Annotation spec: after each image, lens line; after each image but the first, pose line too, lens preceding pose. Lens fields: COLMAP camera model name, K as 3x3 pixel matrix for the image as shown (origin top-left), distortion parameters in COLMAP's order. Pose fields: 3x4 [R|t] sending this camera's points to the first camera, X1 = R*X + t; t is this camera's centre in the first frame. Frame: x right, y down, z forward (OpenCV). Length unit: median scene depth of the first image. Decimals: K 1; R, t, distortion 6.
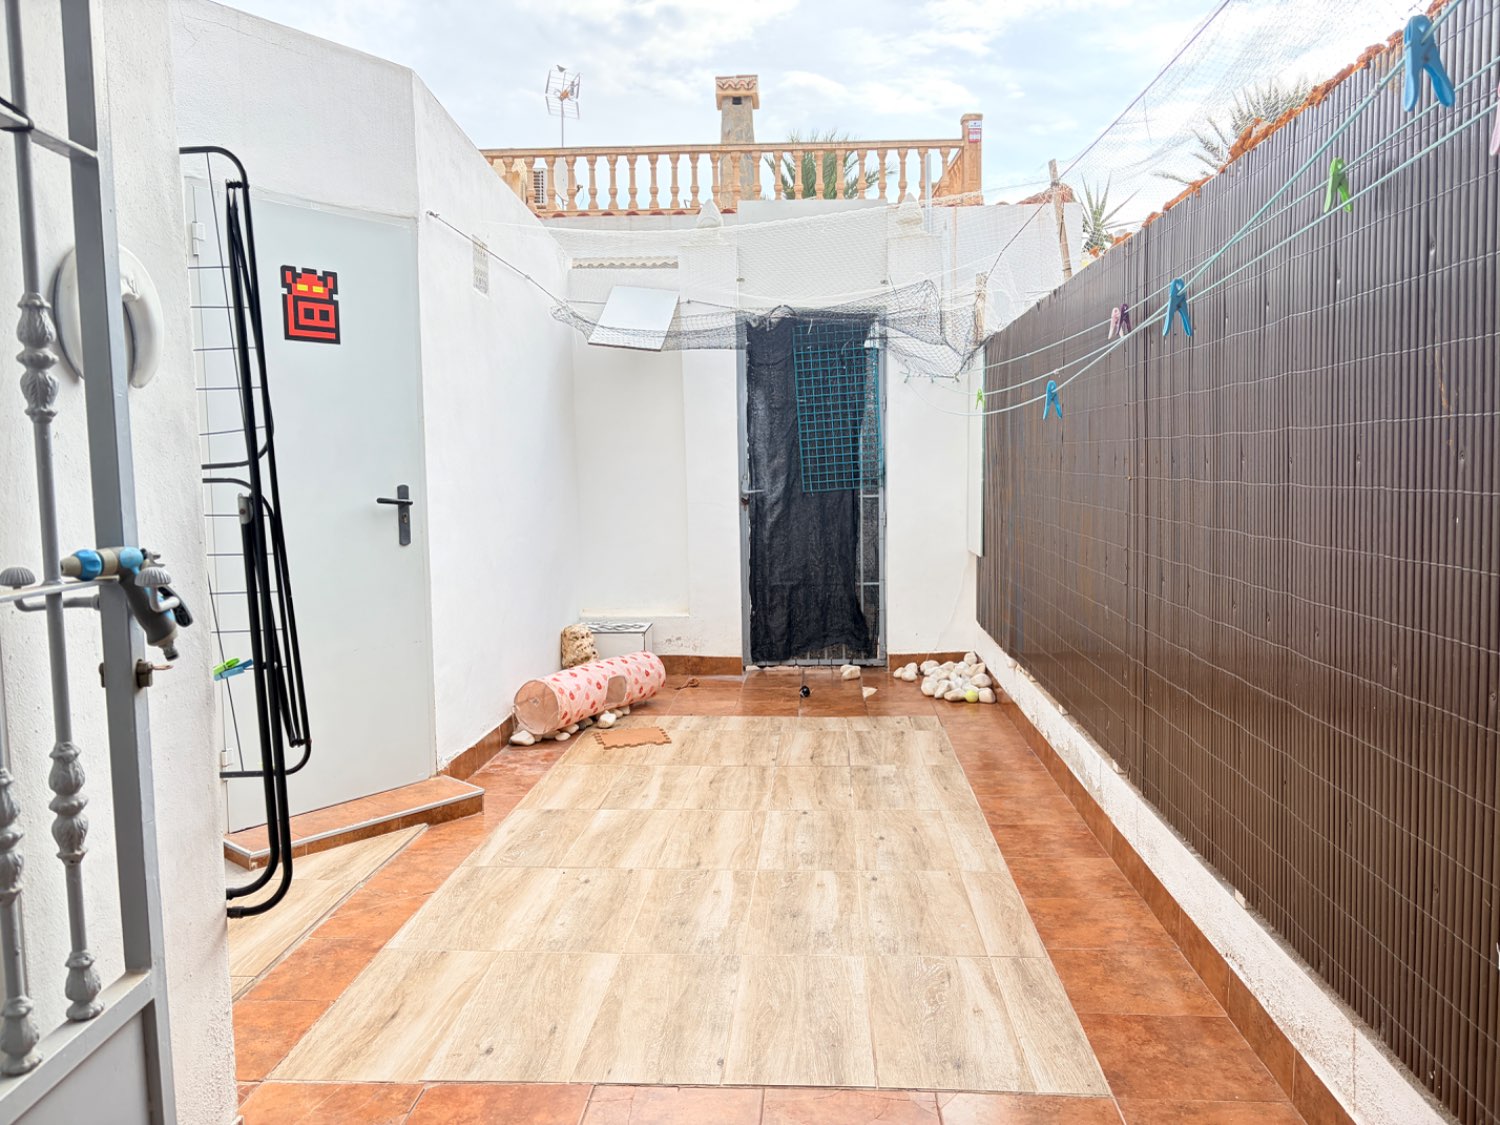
lens RADIAL K [[1146.5, 0, 751.8], [0, 1146.5, 557.7], [0, 0, 1]] dist [0.034918, -0.009007]
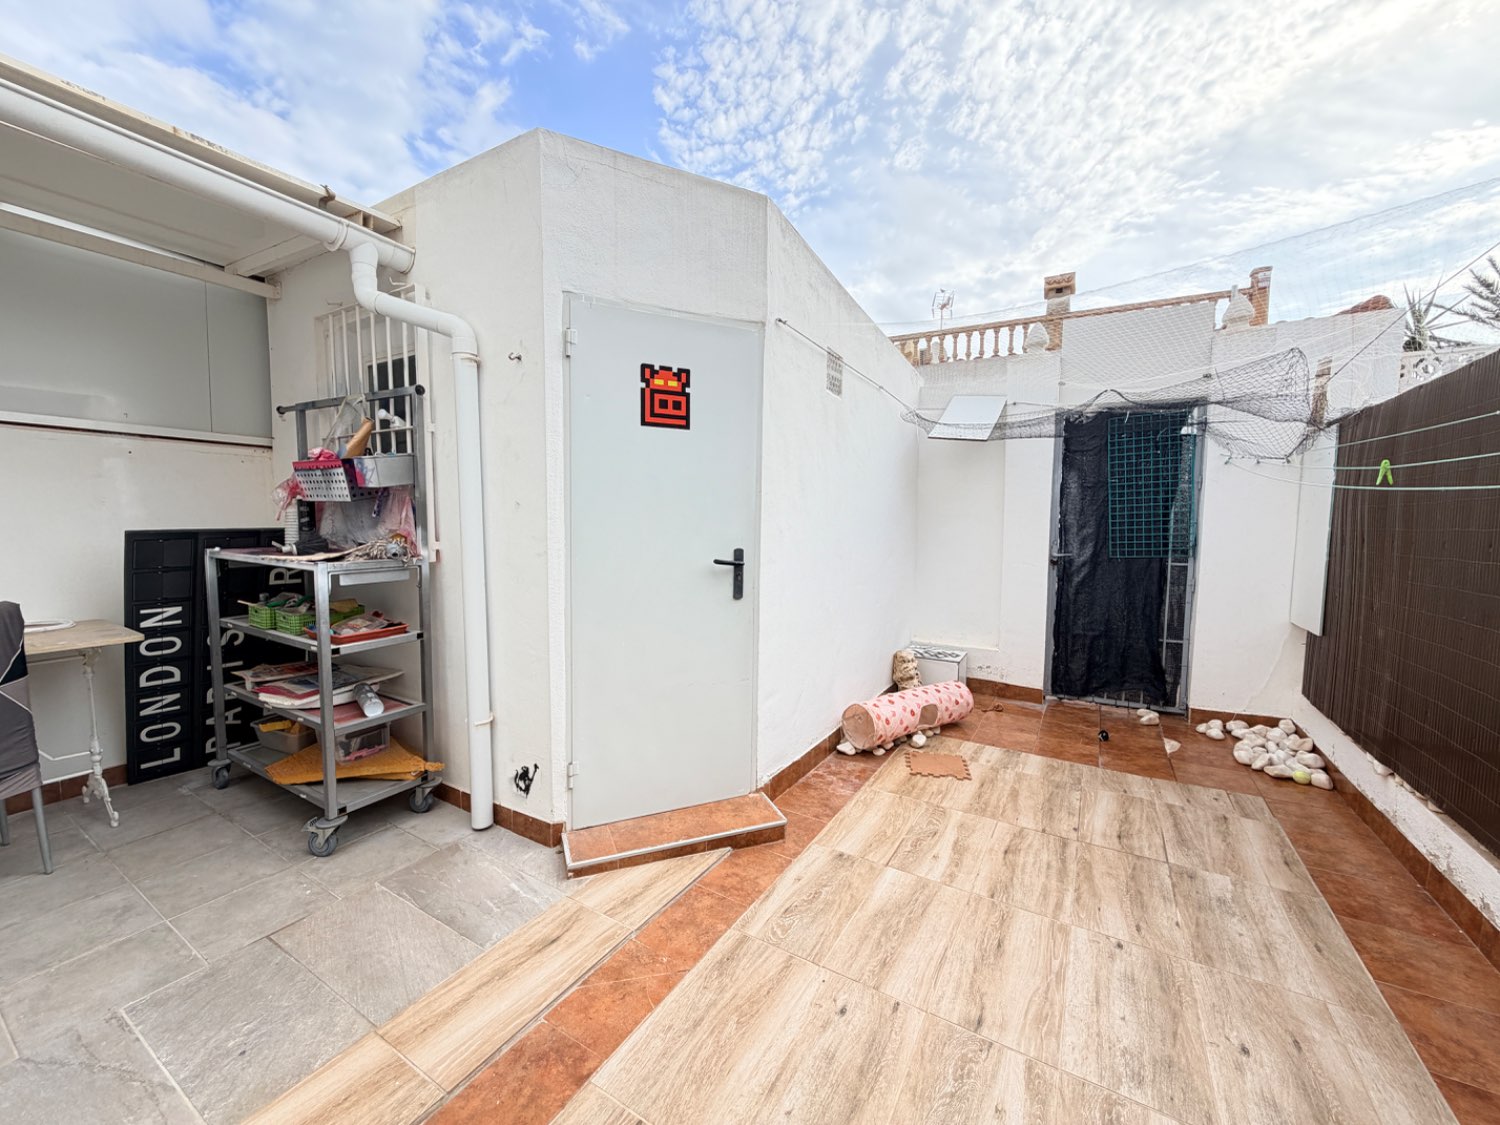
lens RADIAL K [[593.5, 0, 744.7], [0, 593.5, 566.0], [0, 0, 1]] dist [-0.001128, -0.000279]
pose [[0.889022, 0.059137, -0.454030, -0.015501], [-0.061228, 0.998073, 0.010111, -0.041820], [0.453753, 0.018810, 0.890929, 0.370879]]
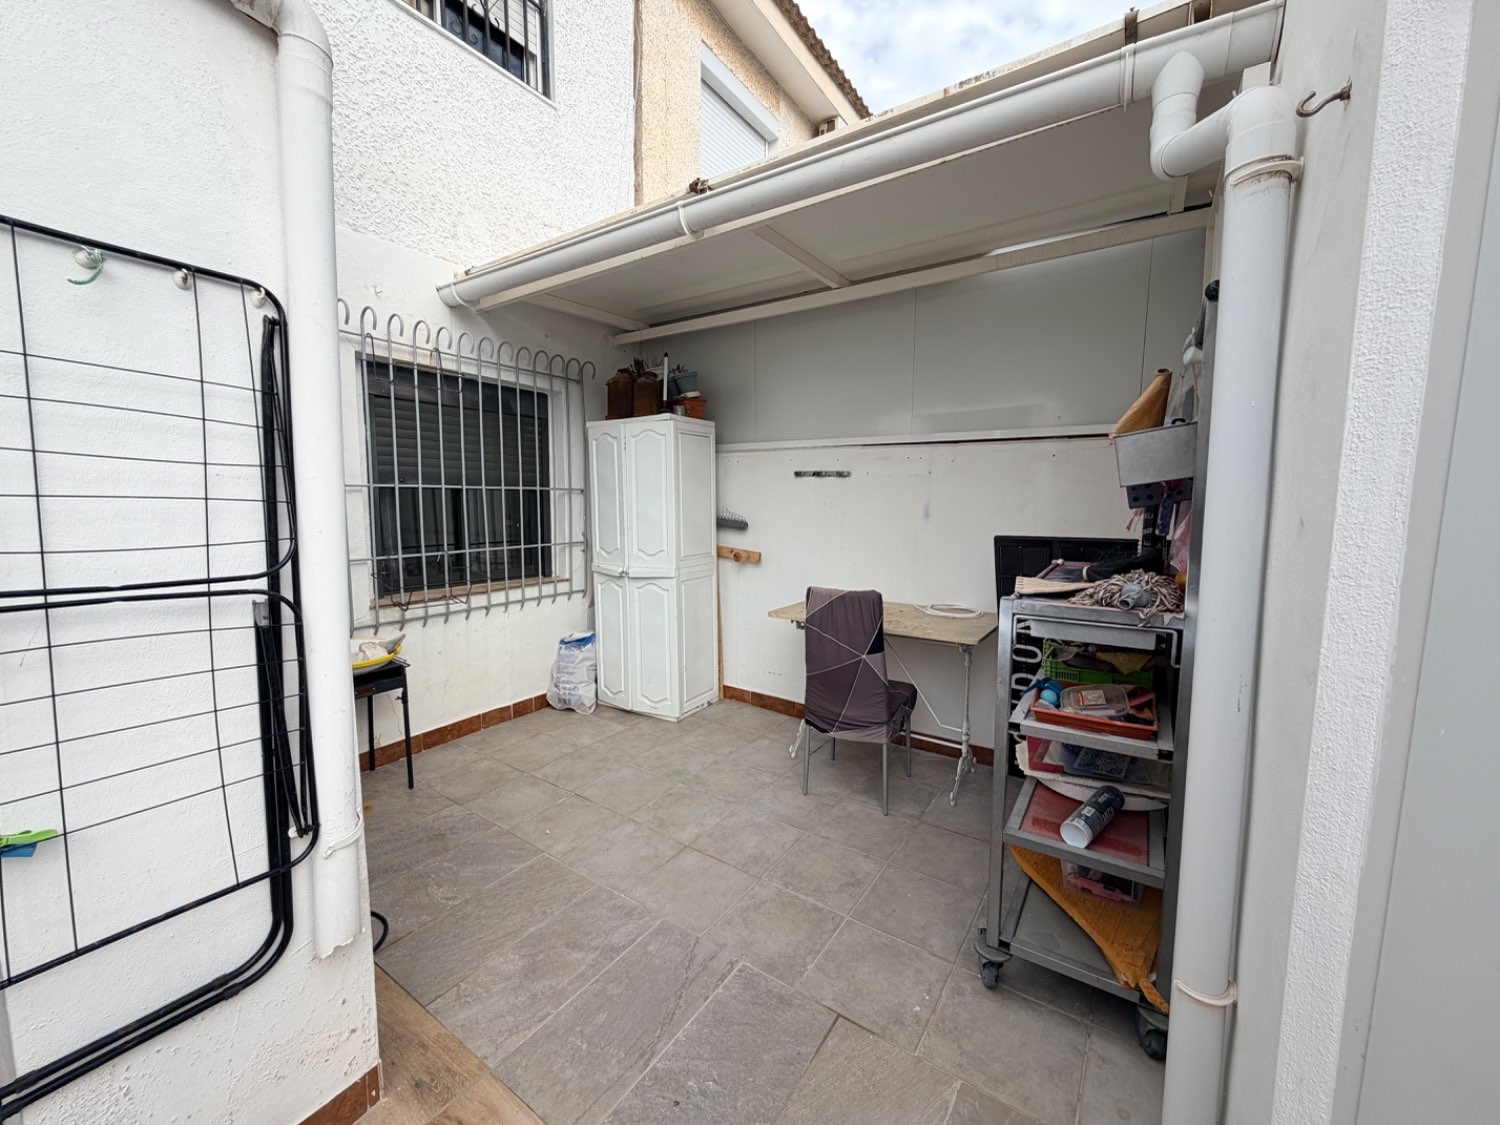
lens RADIAL K [[593.5, 0, 750.4], [0, 593.5, 561.4], [0, 0, 1]] dist [-0.001128, -0.000279]
pose [[-0.505318, 0.101714, -0.856918, -0.158637], [-0.074253, 0.984221, 0.160611, -0.078460], [0.859733, 0.144788, -0.489792, 0.646541]]
